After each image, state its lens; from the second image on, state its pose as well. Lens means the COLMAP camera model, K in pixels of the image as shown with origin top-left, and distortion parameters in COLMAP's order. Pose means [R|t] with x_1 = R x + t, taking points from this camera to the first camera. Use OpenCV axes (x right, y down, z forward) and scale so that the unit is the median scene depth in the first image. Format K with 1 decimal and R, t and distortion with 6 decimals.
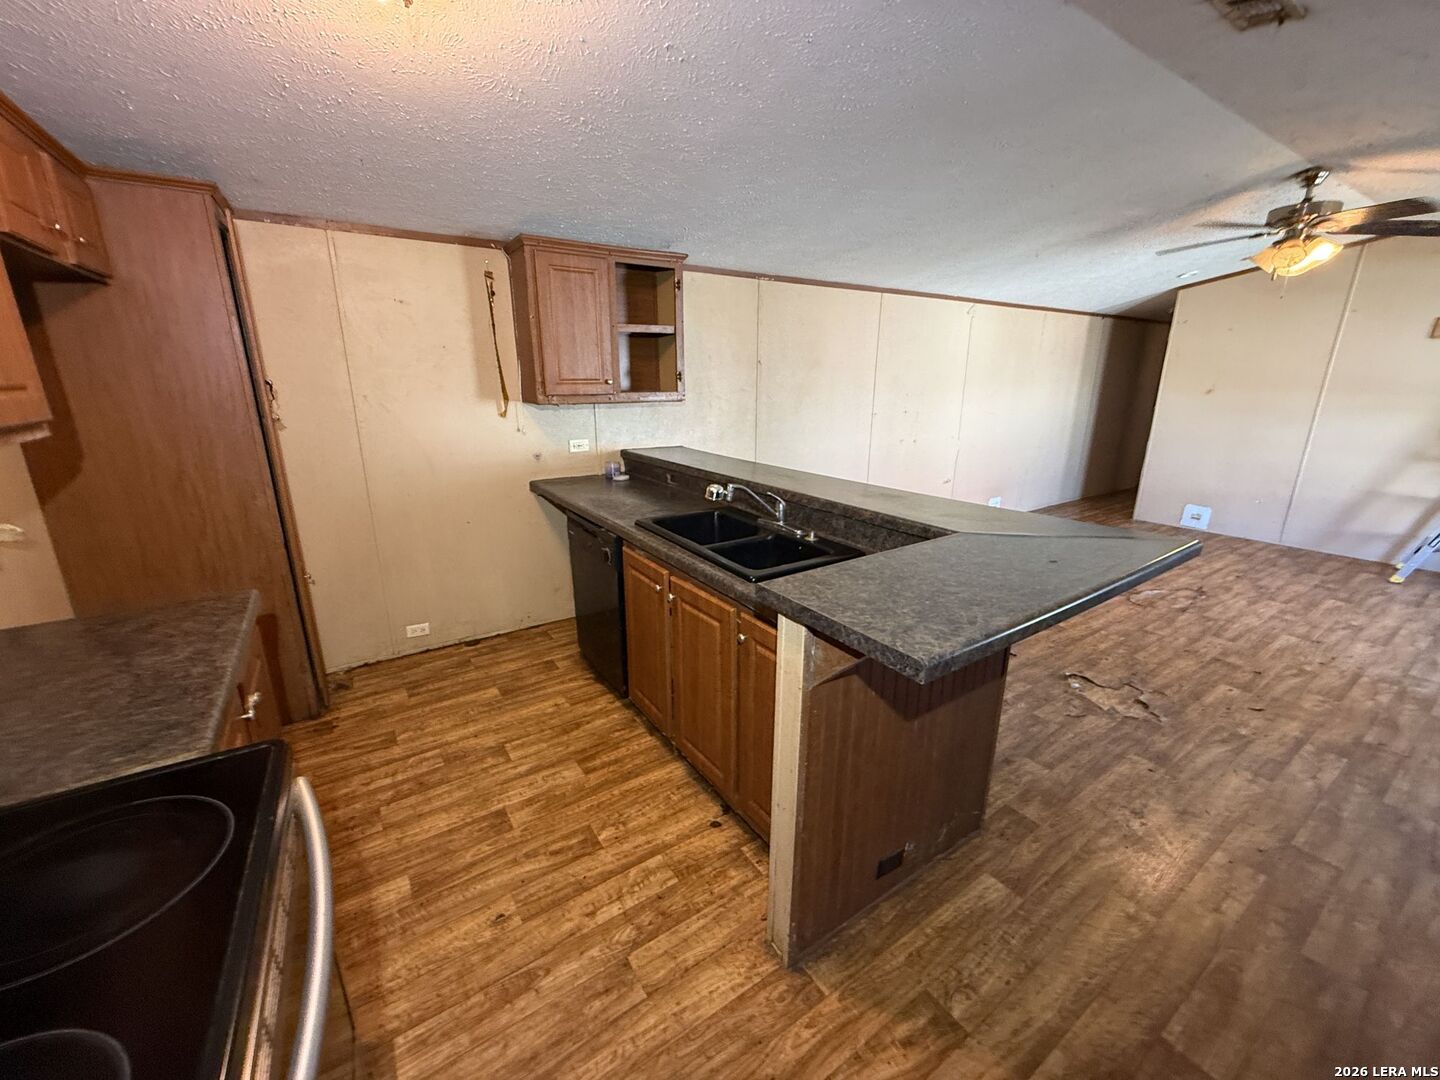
lens RADIAL K [[572.4, 0, 719.5], [0, 572.4, 540.8], [0, 0, 1]] dist [-0.000284, -0.000083]
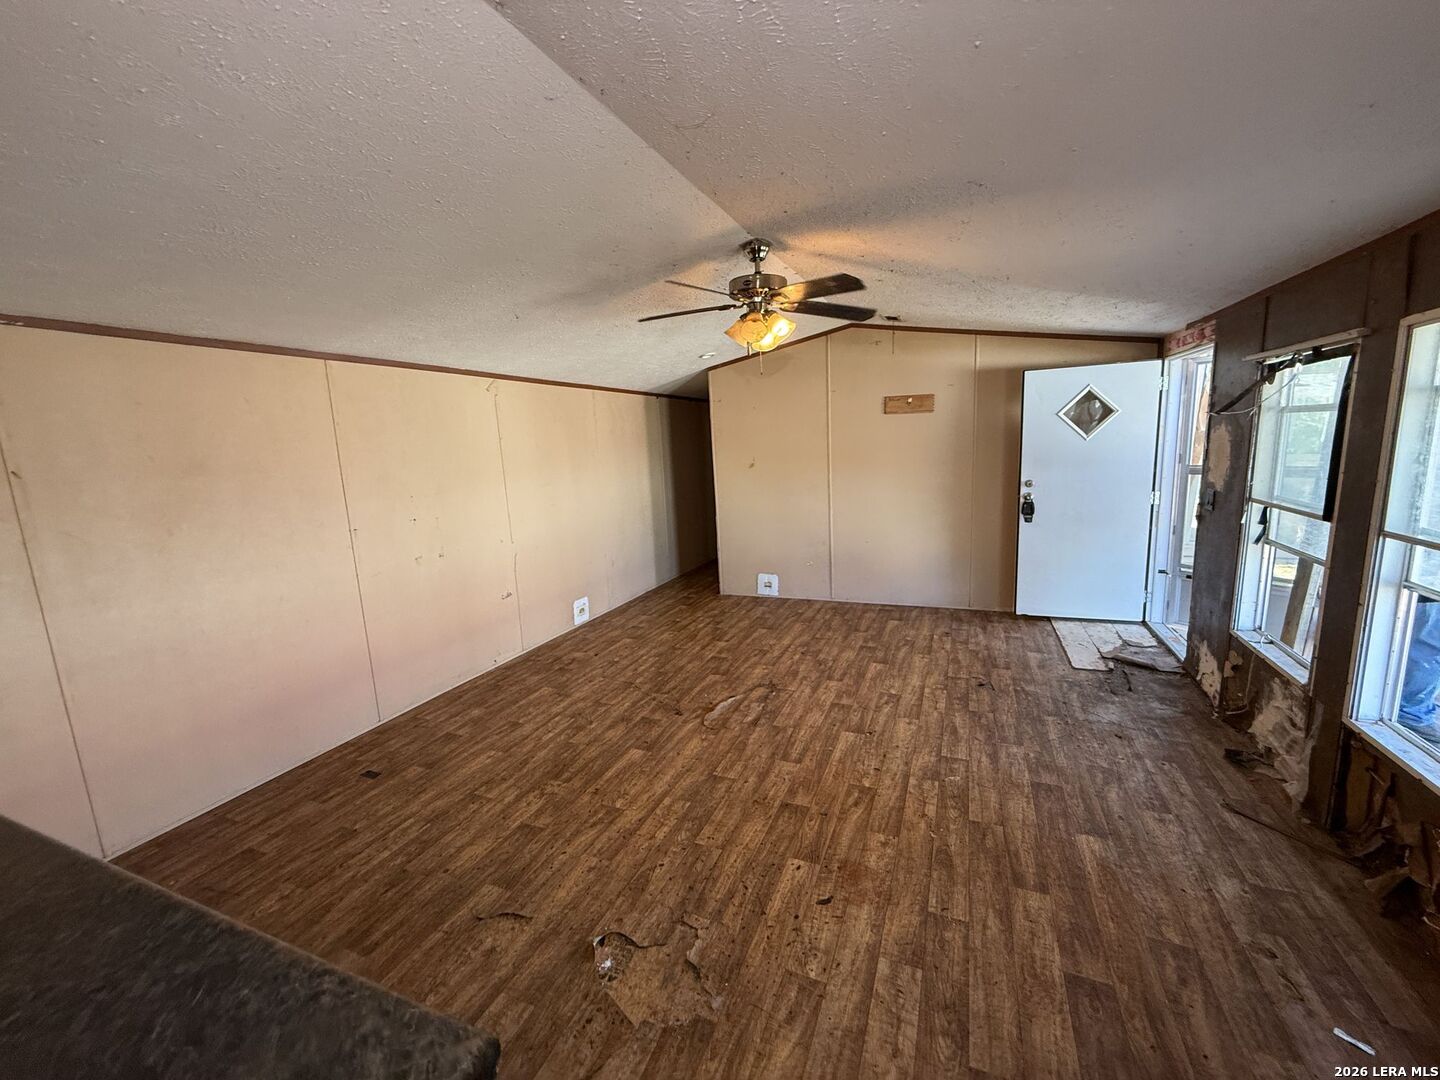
lens RADIAL K [[572.4, 0, 719.5], [0, 572.4, 540.8], [0, 0, 1]] dist [-0.000284, -0.000083]
pose [[0.836520, -0.129942, 0.532306, 0.409014], [0.197209, 0.977770, -0.071230, -0.112443], [-0.511217, 0.164561, 0.843550, 0.307586]]
